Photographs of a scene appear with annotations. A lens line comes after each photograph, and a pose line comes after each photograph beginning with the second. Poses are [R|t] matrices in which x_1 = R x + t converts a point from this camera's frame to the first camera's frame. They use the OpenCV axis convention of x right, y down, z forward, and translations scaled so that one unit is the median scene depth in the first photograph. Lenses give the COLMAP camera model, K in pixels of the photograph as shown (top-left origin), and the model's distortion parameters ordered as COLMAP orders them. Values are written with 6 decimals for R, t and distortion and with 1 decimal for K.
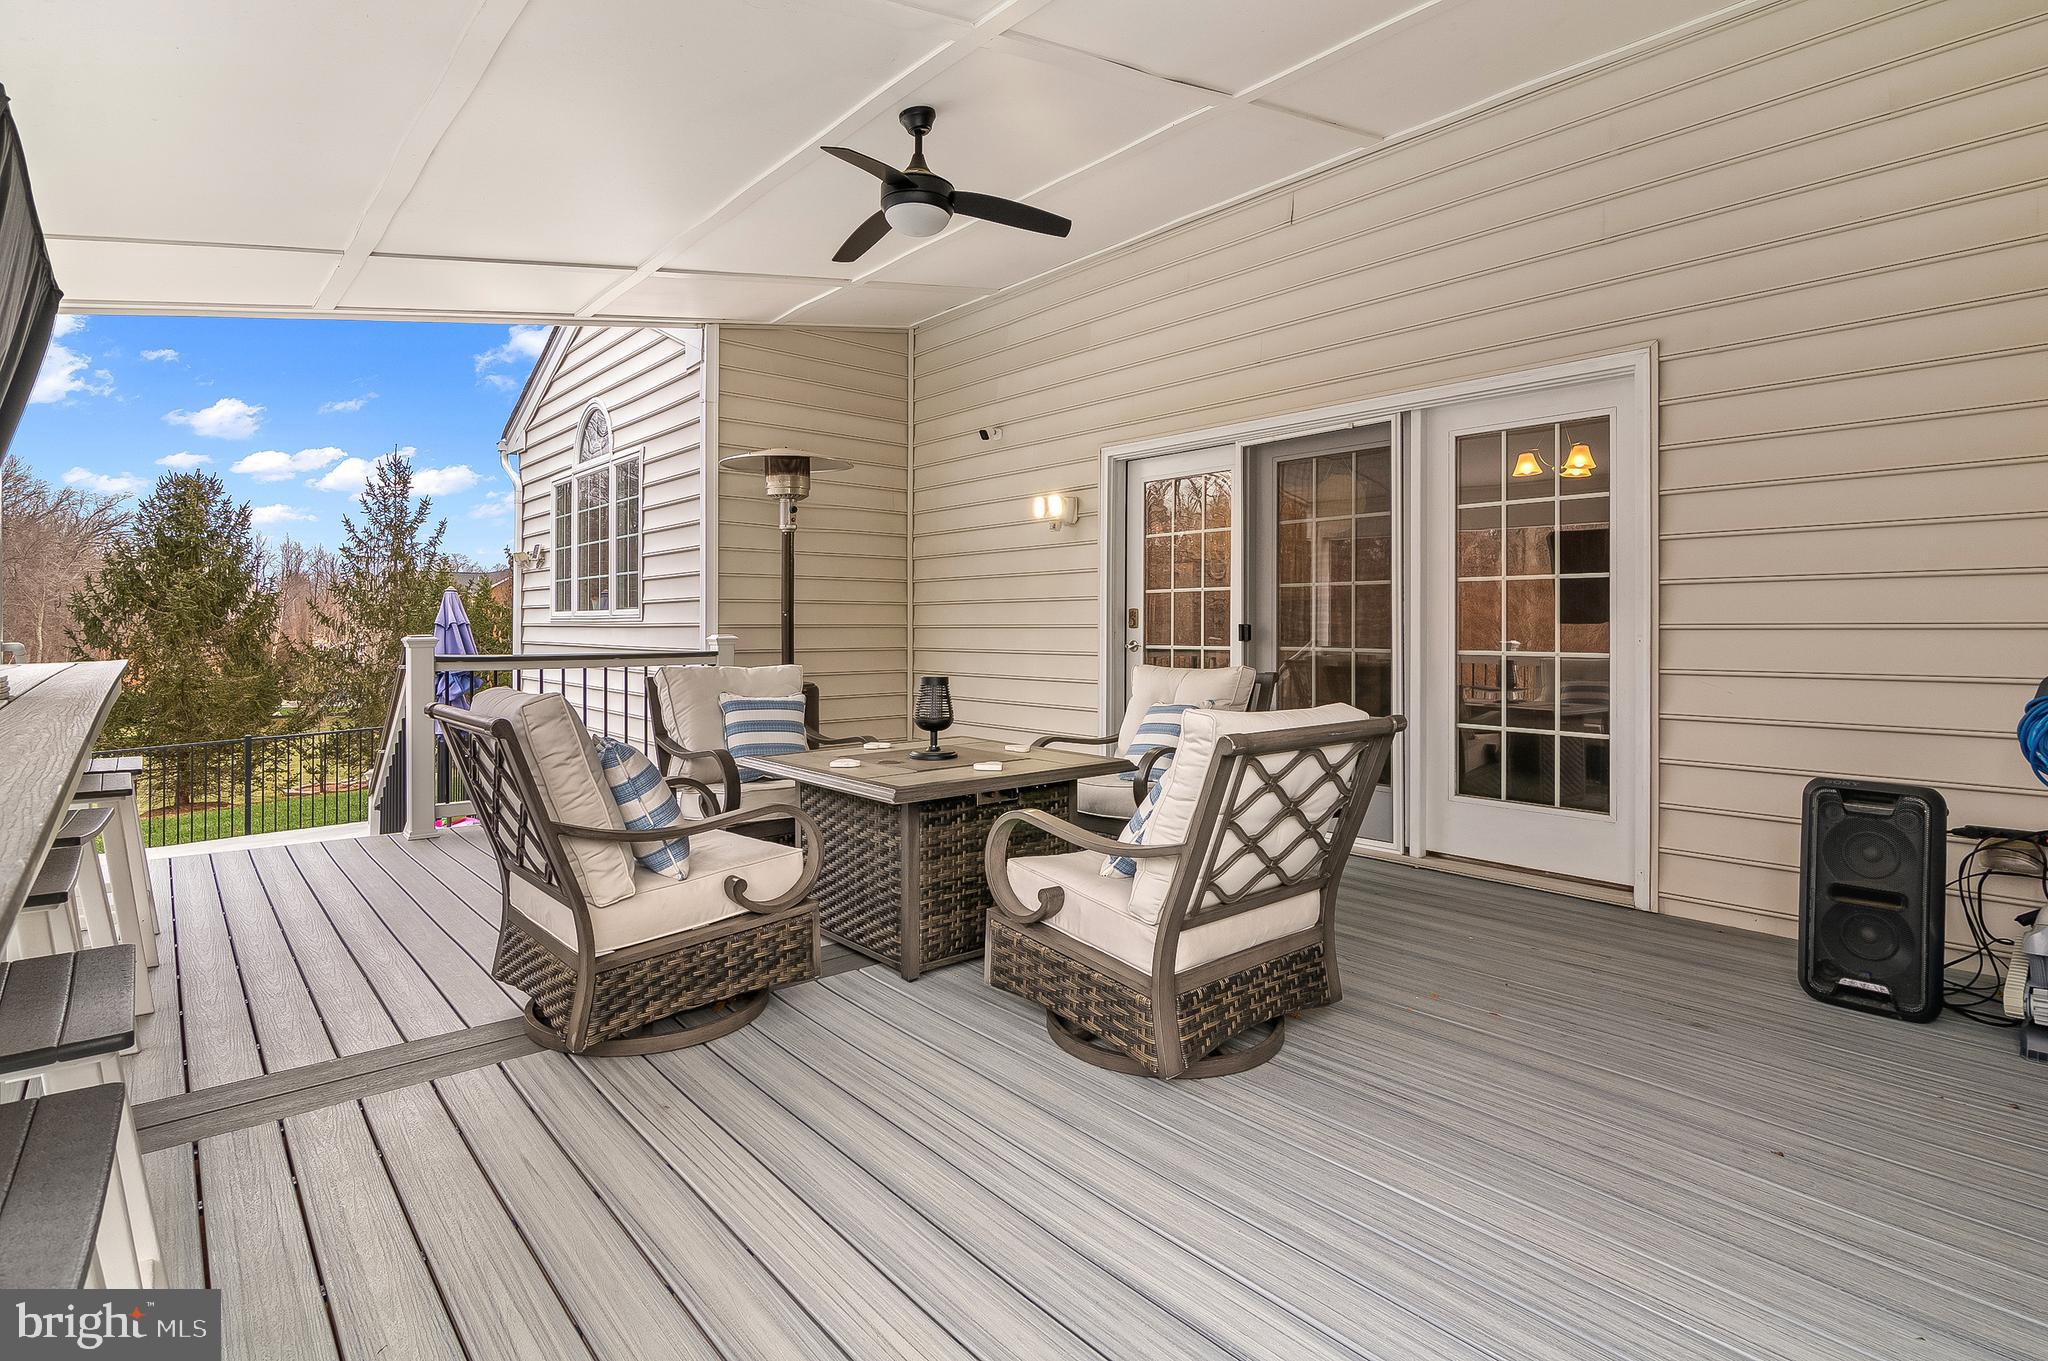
lens RADIAL K [[1012.7, 0, 1041.3], [0, 1012.7, 613.7], [0, 0, 1]] dist [-0.001597, -0.000251]
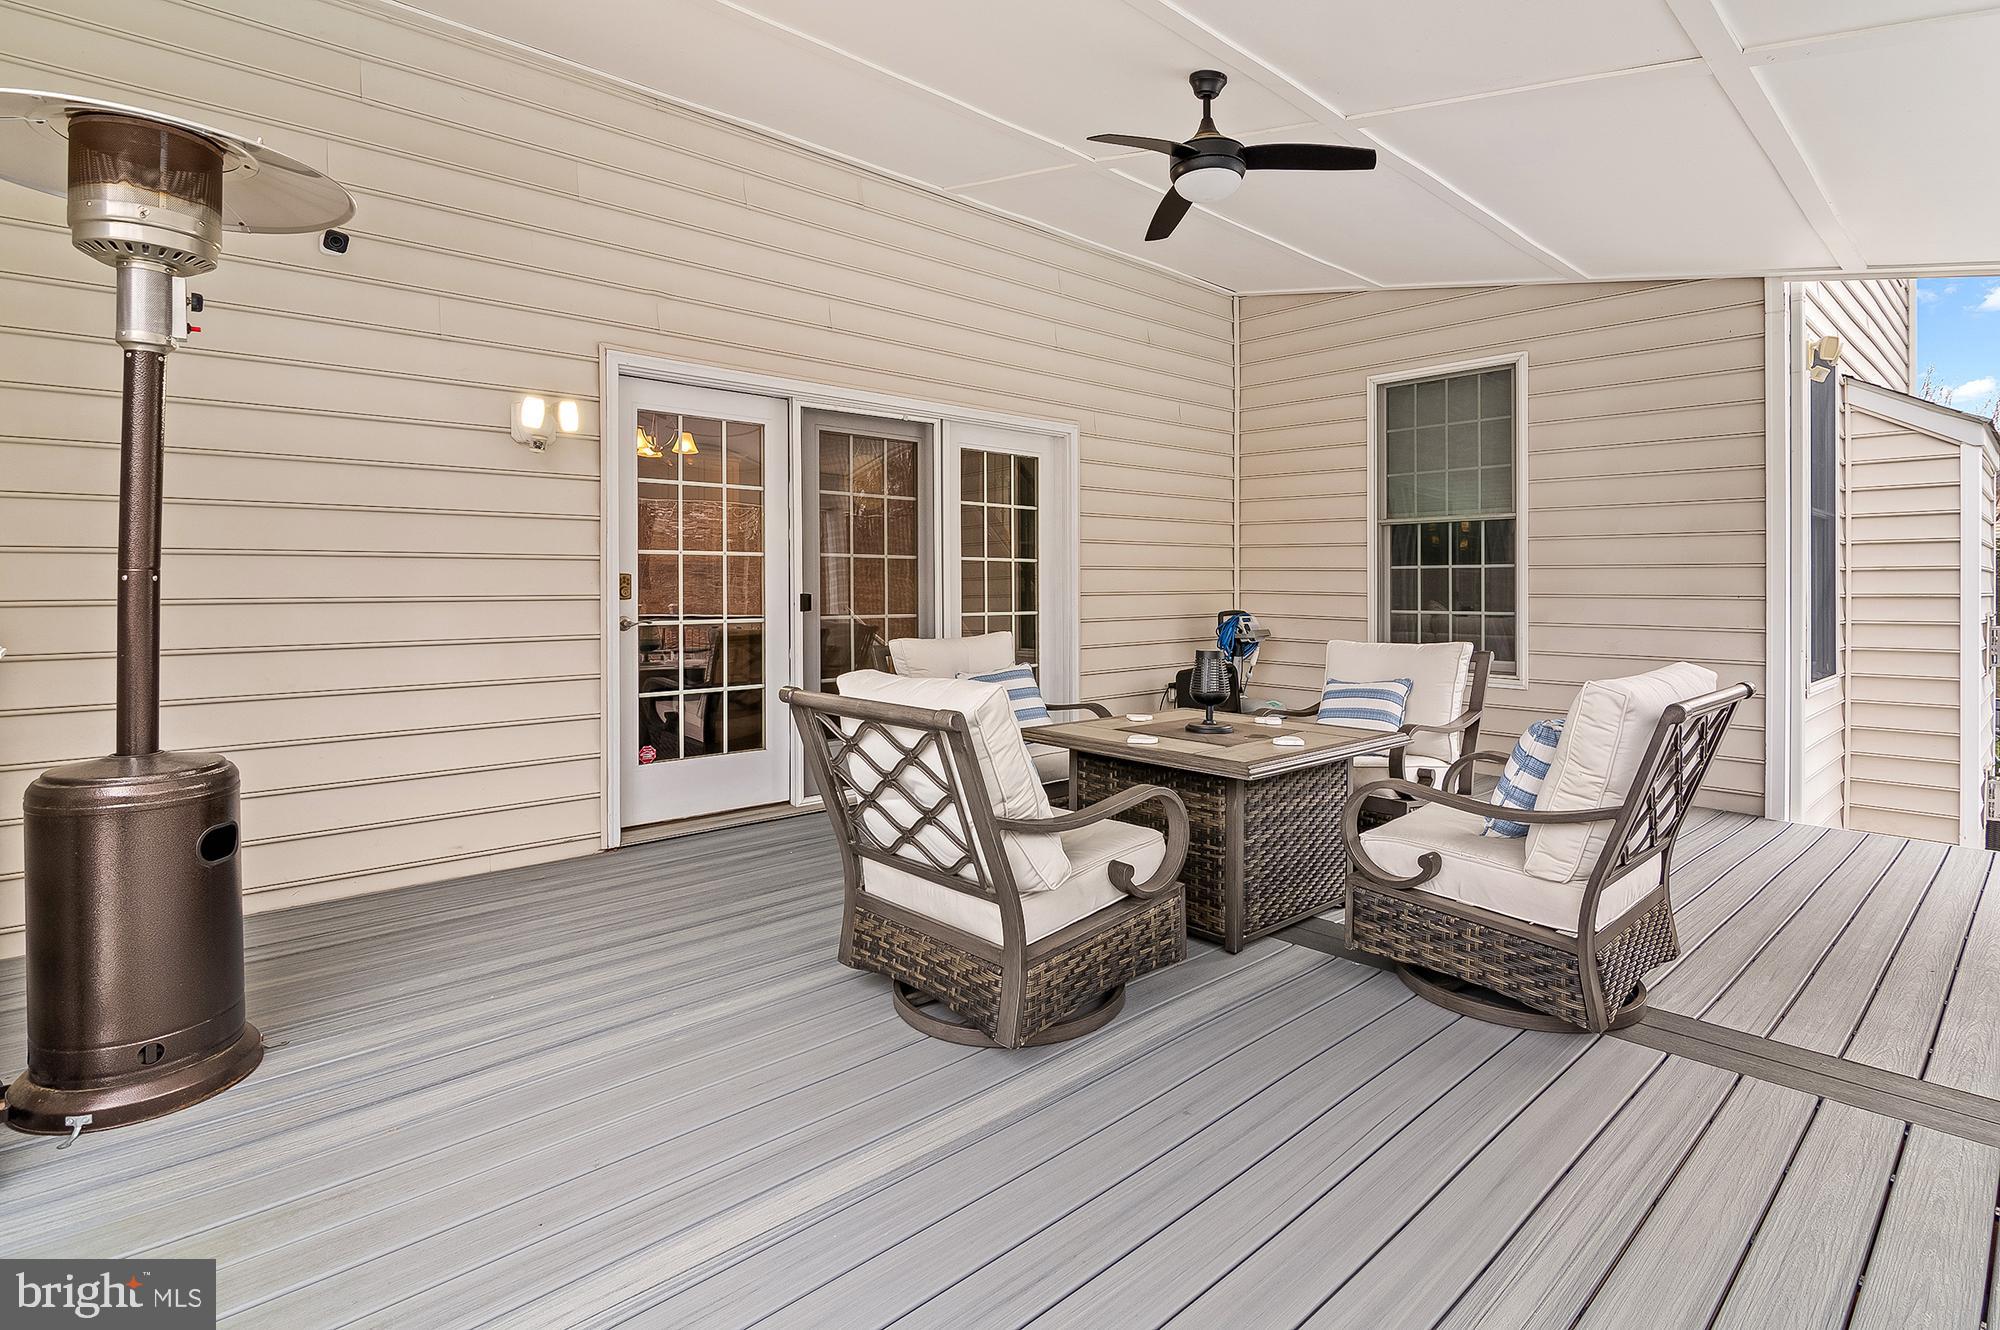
lens RADIAL K [[989.0, 0, 1016.9], [0, 989.0, 599.8], [0, 0, 1]] dist [-0.001597, -0.000251]
pose [[-0.029350, -0.011270, 0.999506, -0.778865], [-0.008374, 0.999904, 0.011029, 0.002128], [-0.999534, -0.008046, -0.029441, 0.883755]]
